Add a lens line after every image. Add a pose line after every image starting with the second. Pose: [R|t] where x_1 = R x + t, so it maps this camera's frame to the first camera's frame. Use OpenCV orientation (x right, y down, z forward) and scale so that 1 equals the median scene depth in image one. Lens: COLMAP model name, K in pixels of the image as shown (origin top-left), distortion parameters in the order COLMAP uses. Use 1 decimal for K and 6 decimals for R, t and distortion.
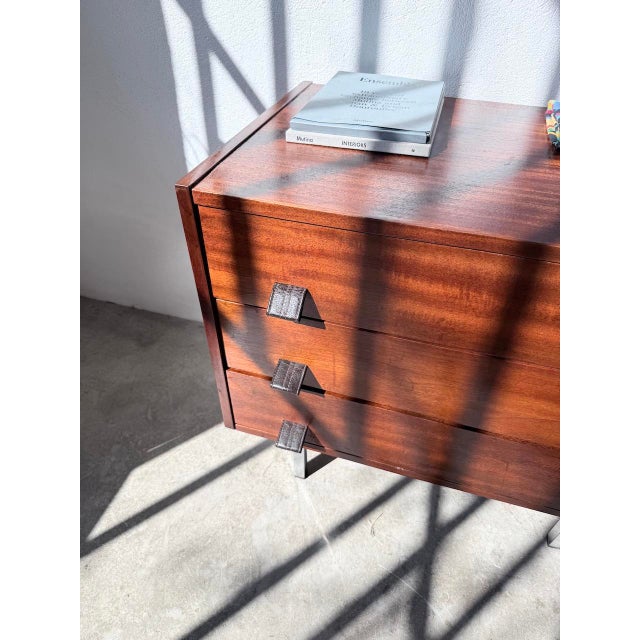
lens RADIAL K [[466.6, 0, 321.8], [0, 466.6, 318.0], [0, 0, 1]] dist [-0.008479, -0.002675]
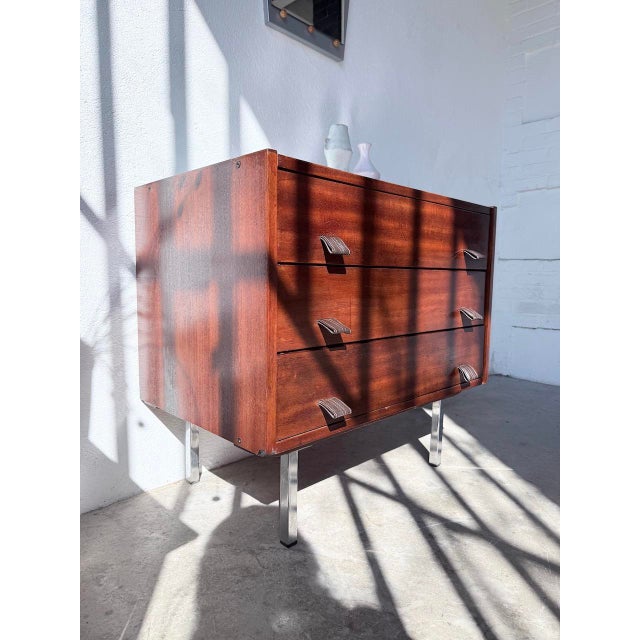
lens RADIAL K [[456.1, 0, 322.3], [0, 456.1, 320.6], [0, 0, 1]] dist [0.041541, -0.067100]
pose [[0.484127, -0.101700, 0.869067, -0.862319], [0.571852, 0.788531, -0.226284, 0.283337], [-0.662273, 0.606528, 0.439907, 0.392131]]
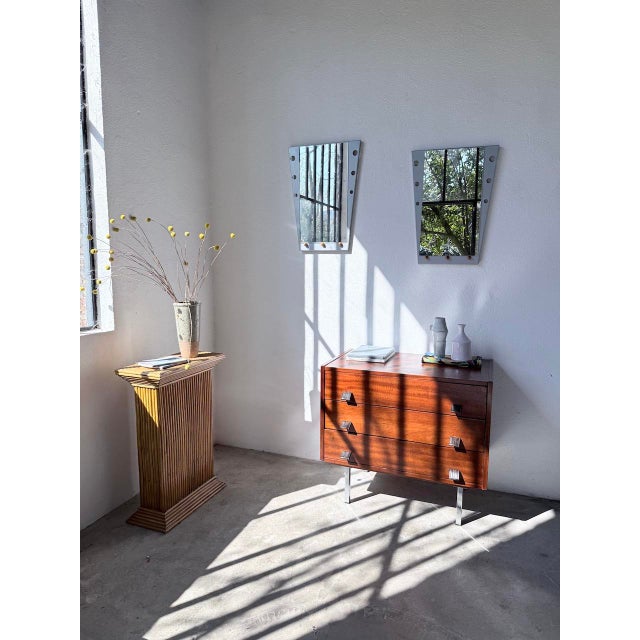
lens RADIAL K [[458.0, 0, 318.6], [0, 458.0, 321.5], [0, 0, 1]] dist [0.043959, -0.078559]
pose [[0.996154, -0.003182, -0.087566, 0.021403], [-0.046326, 0.829132, -0.557130, 1.027743], [0.074377, 0.559043, 0.825796, -1.600436]]
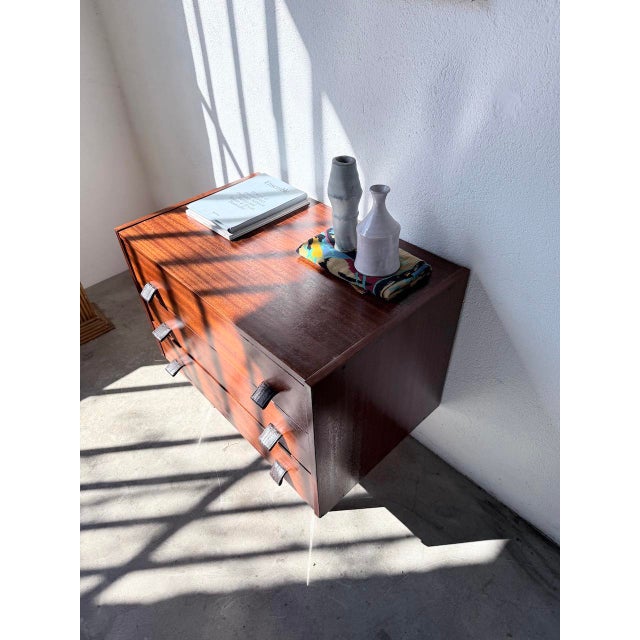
lens RADIAL K [[455.0, 0, 316.2], [0, 455.0, 326.1], [0, 0, 1]] dist [0.040088, -0.062056]
pose [[0.859043, 0.305290, -0.410906, 0.987403], [-0.297492, 0.950969, 0.084601, -0.193697], [0.416586, 0.049565, 0.907744, -0.363755]]
